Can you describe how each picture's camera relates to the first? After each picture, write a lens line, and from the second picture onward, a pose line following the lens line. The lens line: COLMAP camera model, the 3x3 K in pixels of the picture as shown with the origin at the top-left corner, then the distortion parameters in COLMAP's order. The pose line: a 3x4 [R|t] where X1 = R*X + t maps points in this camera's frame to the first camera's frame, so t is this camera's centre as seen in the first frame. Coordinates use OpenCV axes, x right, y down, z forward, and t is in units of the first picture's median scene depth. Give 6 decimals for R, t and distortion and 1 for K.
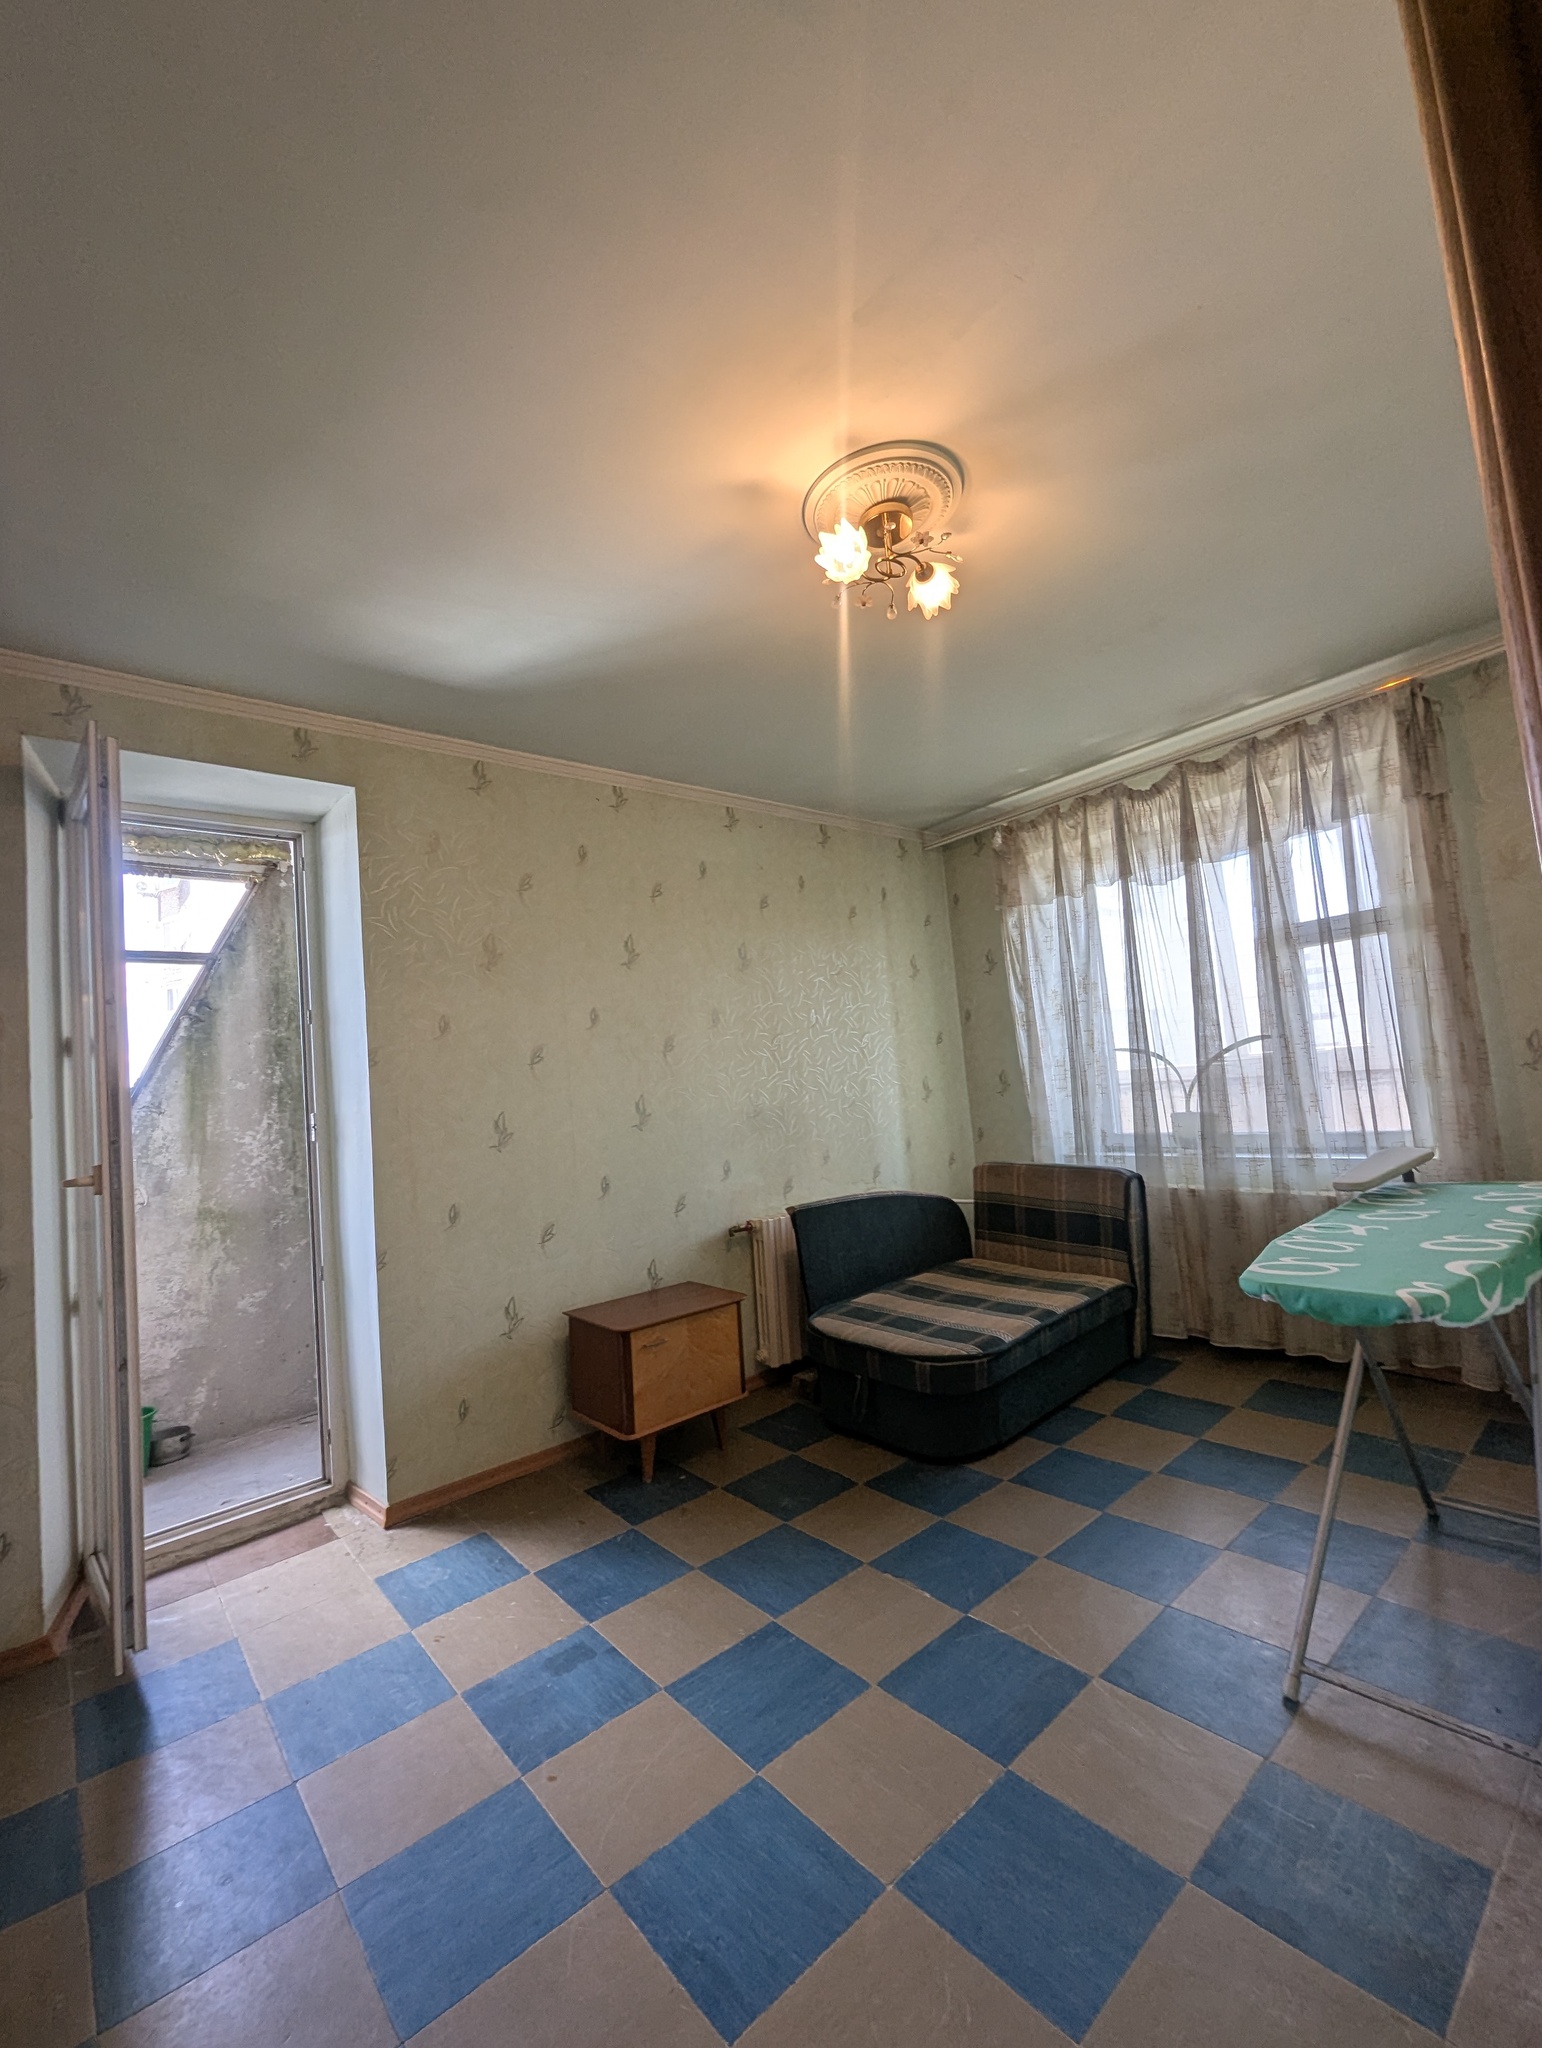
lens RADIAL K [[854.1, 0, 749.7], [0, 854.1, 1032.4], [0, 0, 1]] dist [-0.001113, 0.003171]
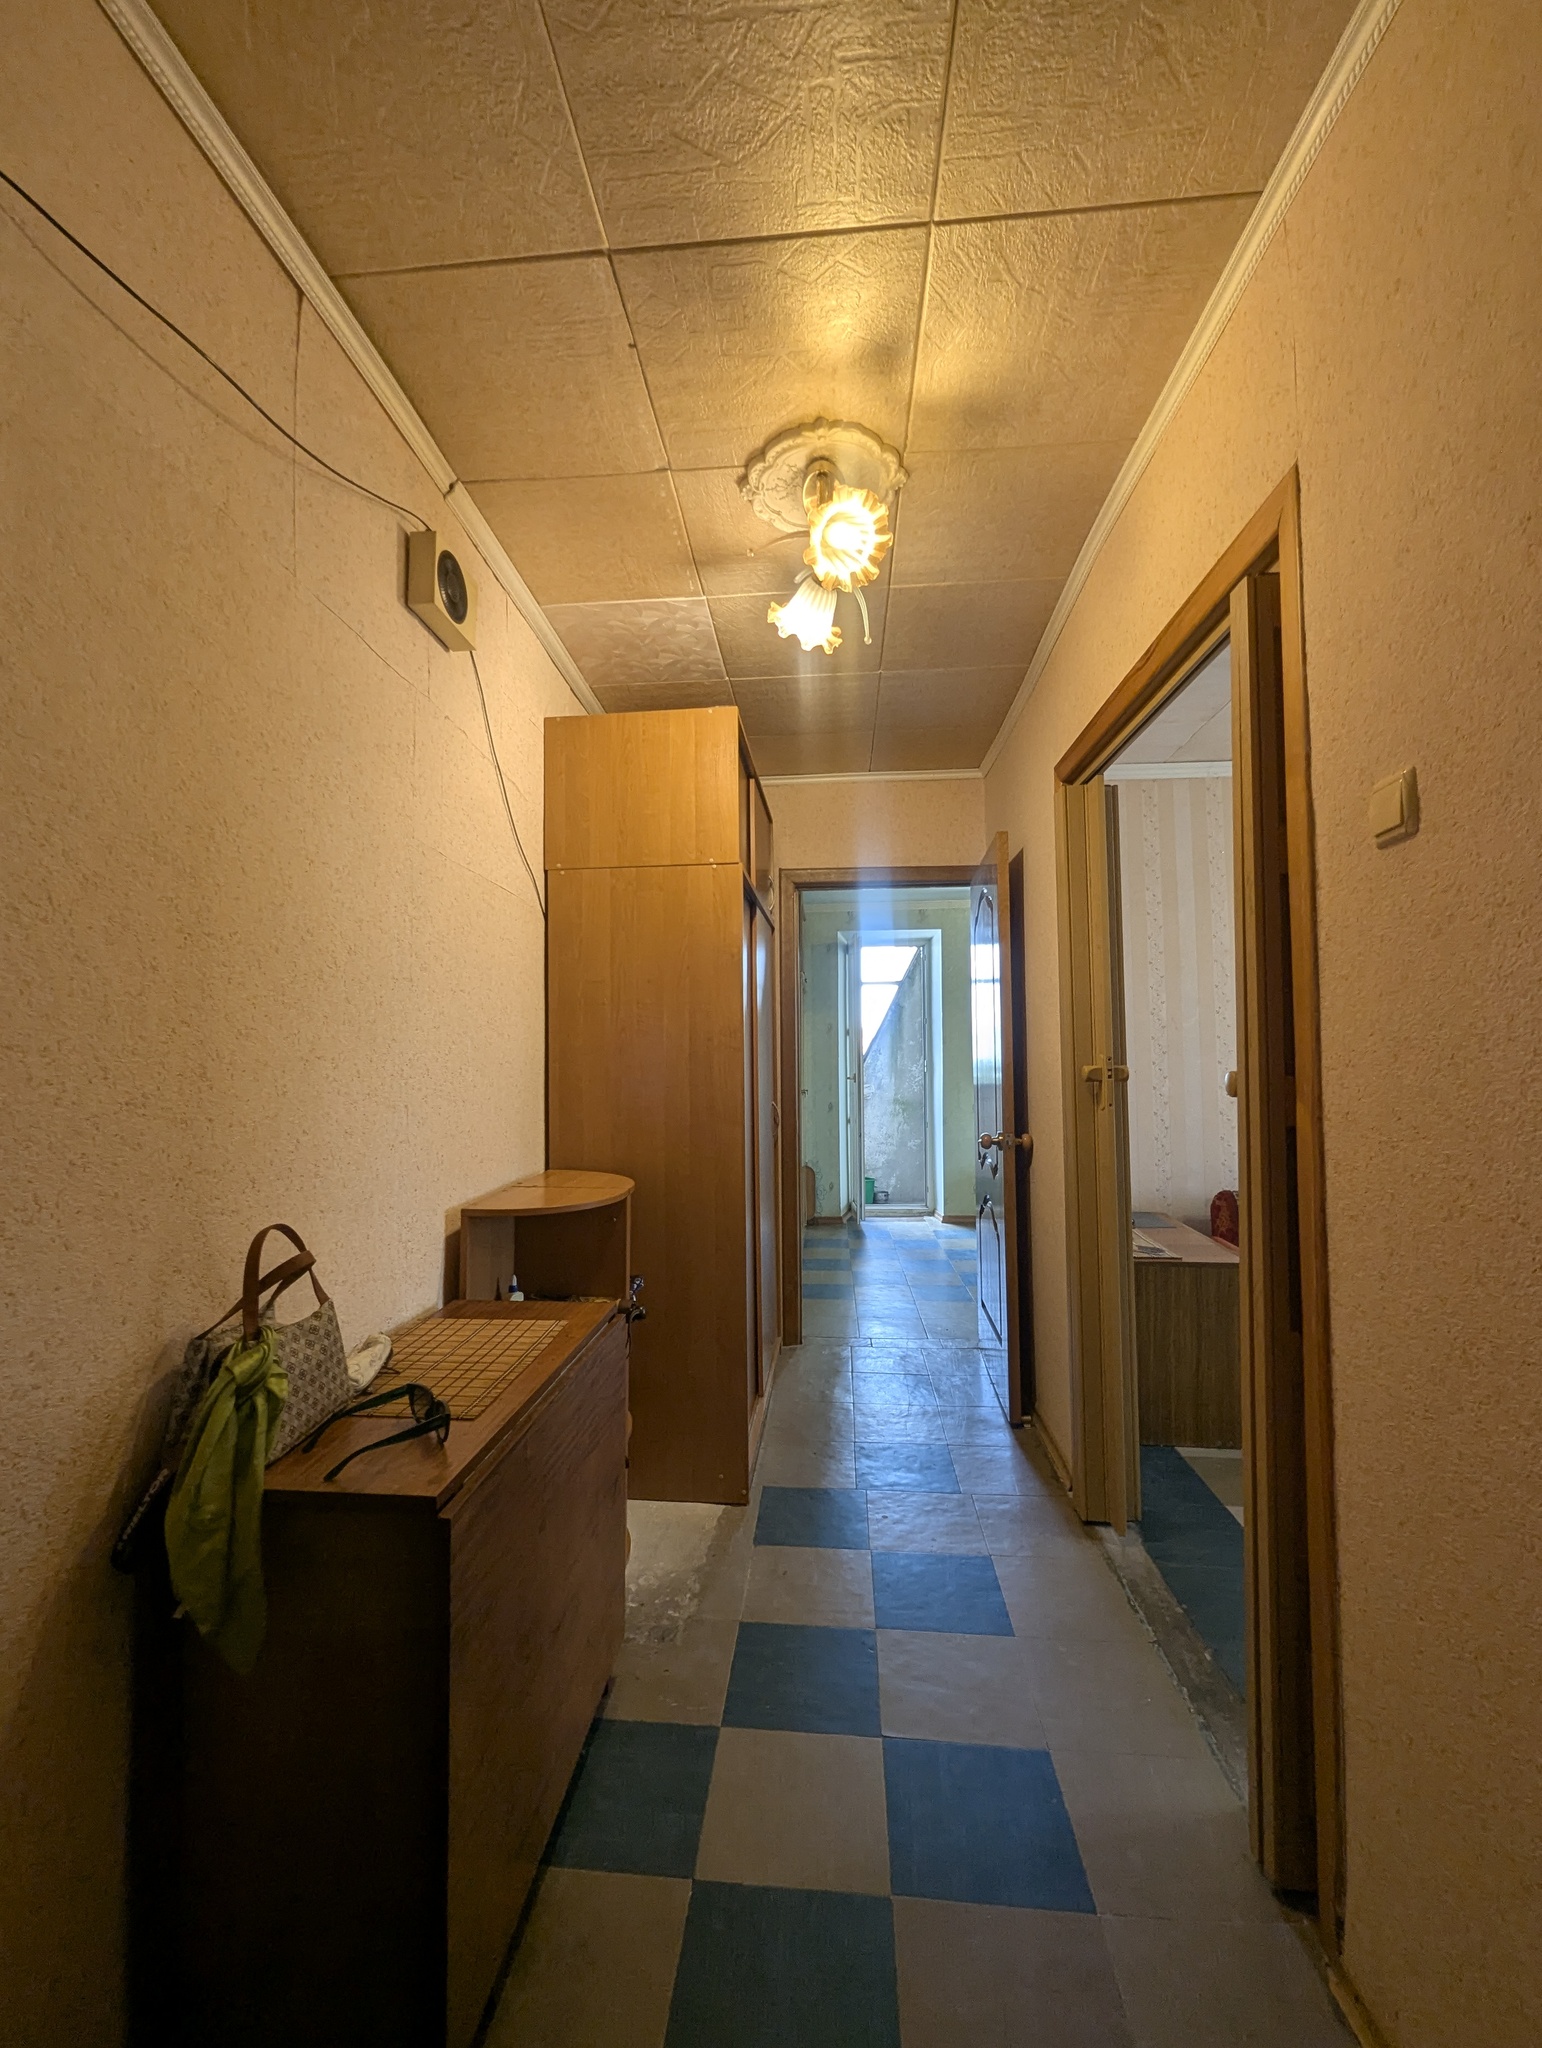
lens RADIAL K [[852.8, 0, 751.2], [0, 852.8, 1032.4], [0, 0, 1]] dist [0.000796, -0.000668]
pose [[0.704907, 0.055919, -0.707092, 0.846424], [-0.004666, 0.997232, 0.074213, -0.163739], [0.709285, -0.049014, 0.703216, -1.056506]]
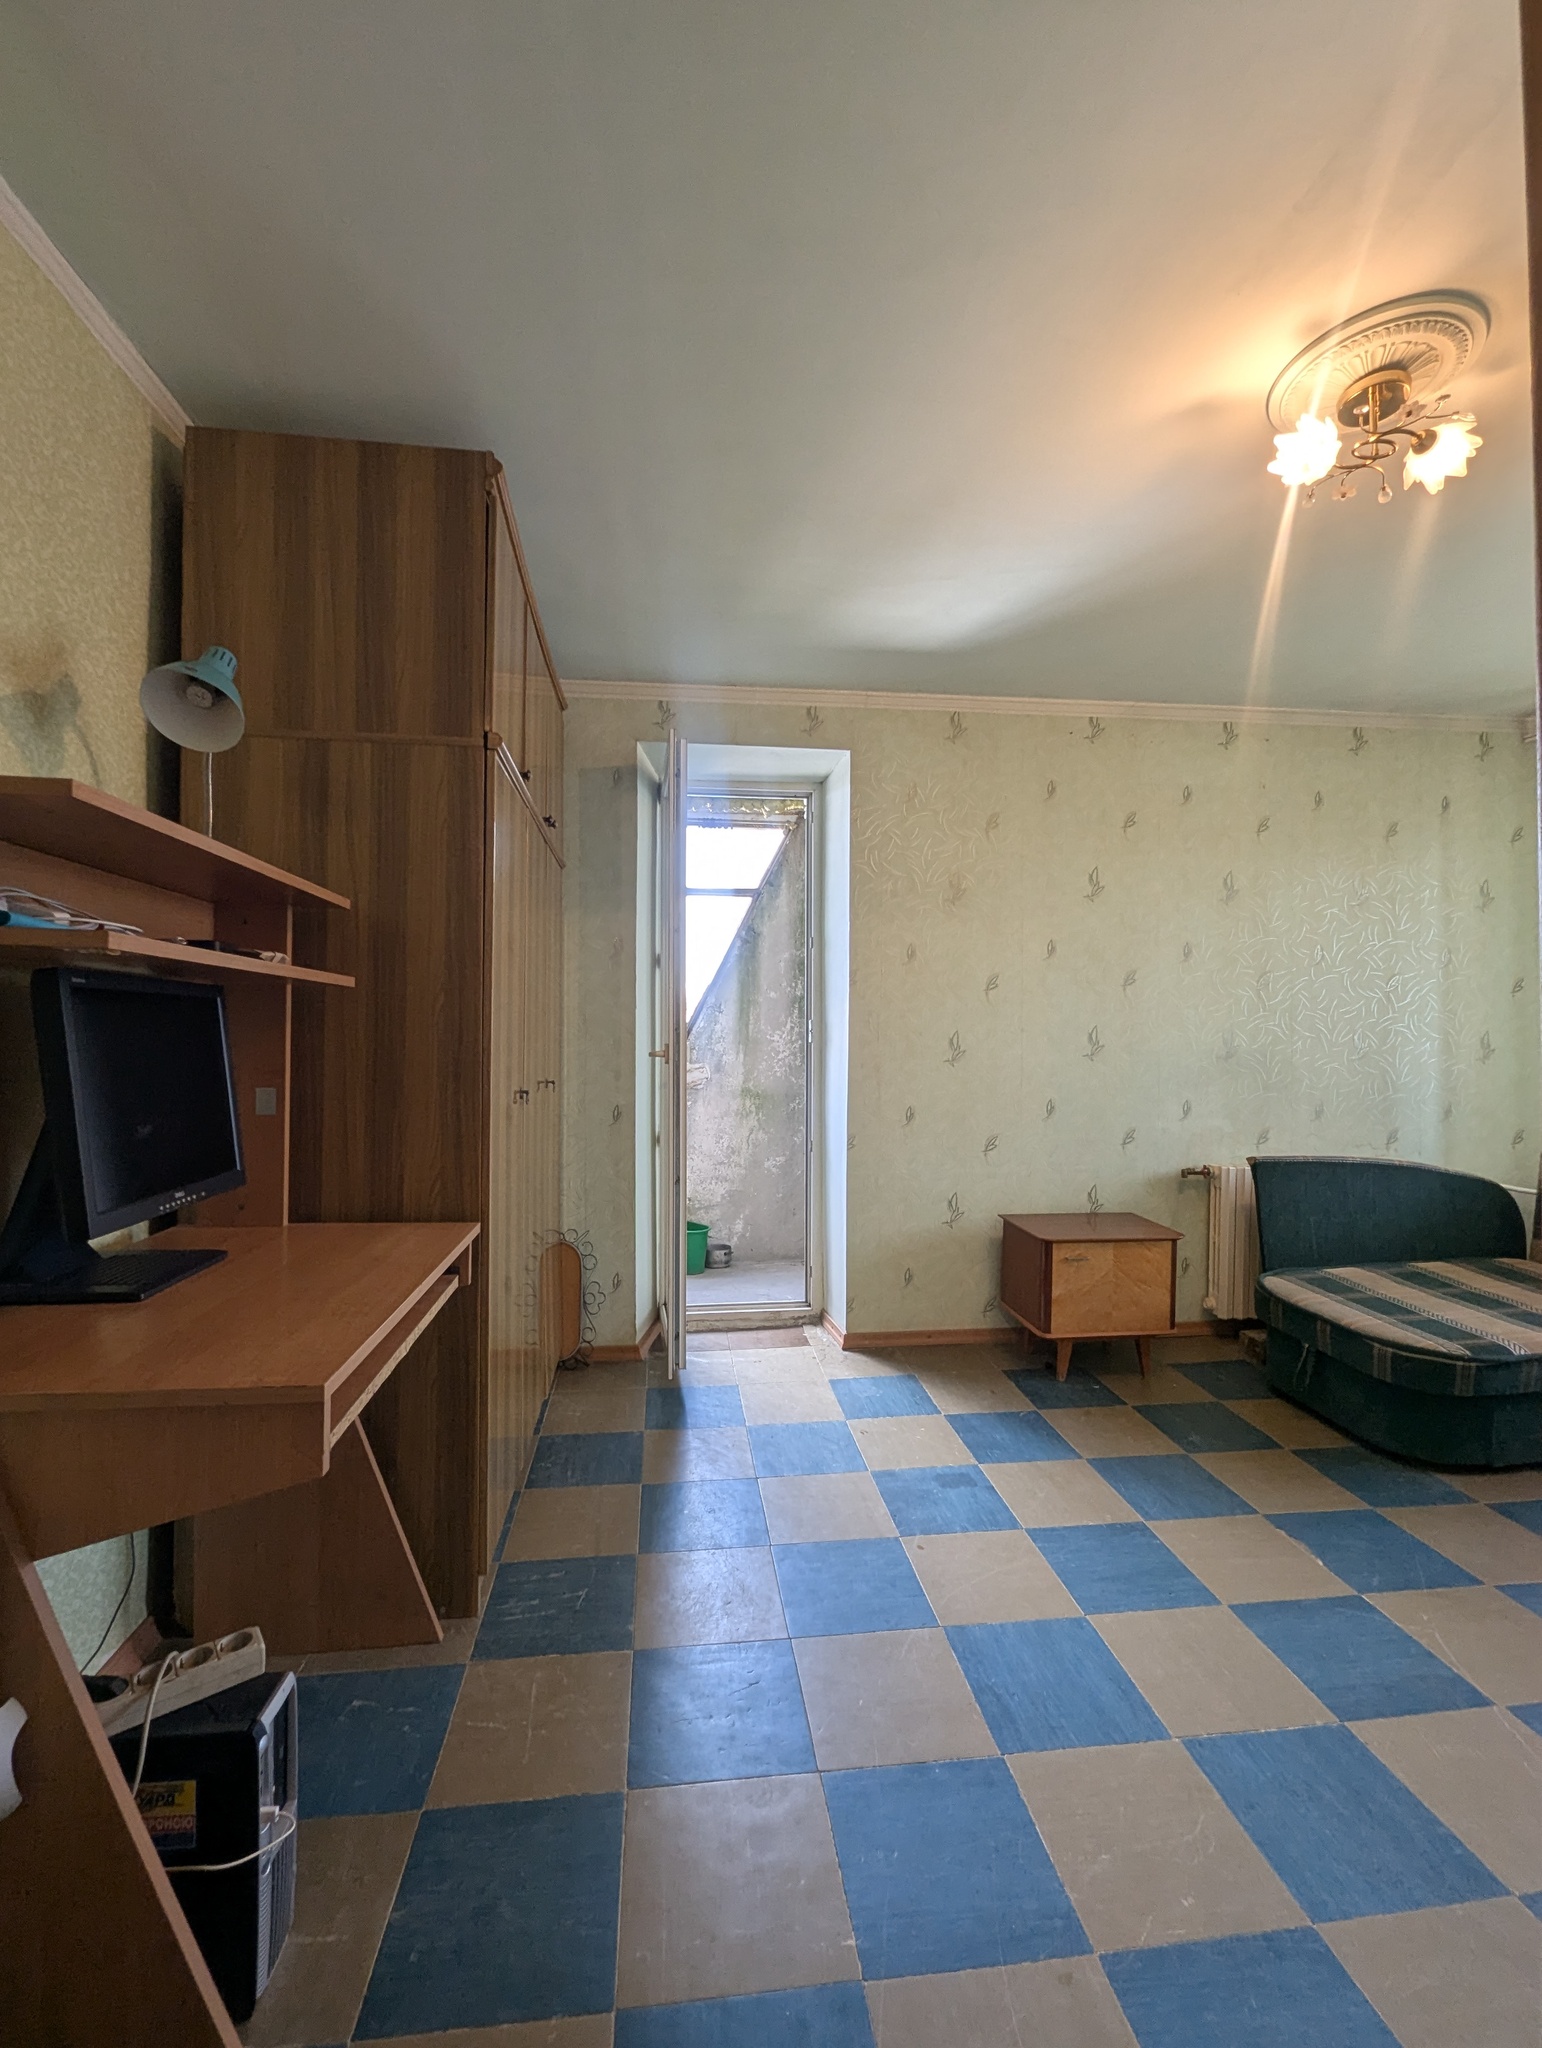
lens RADIAL K [[852.8, 0, 751.2], [0, 852.8, 1032.4], [0, 0, 1]] dist [0.000796, -0.000668]
pose [[0.826543, 0.082063, -0.556860, 0.111718], [-0.031477, 0.994506, 0.099838, -0.009144], [0.561993, -0.064992, 0.824584, -0.080299]]
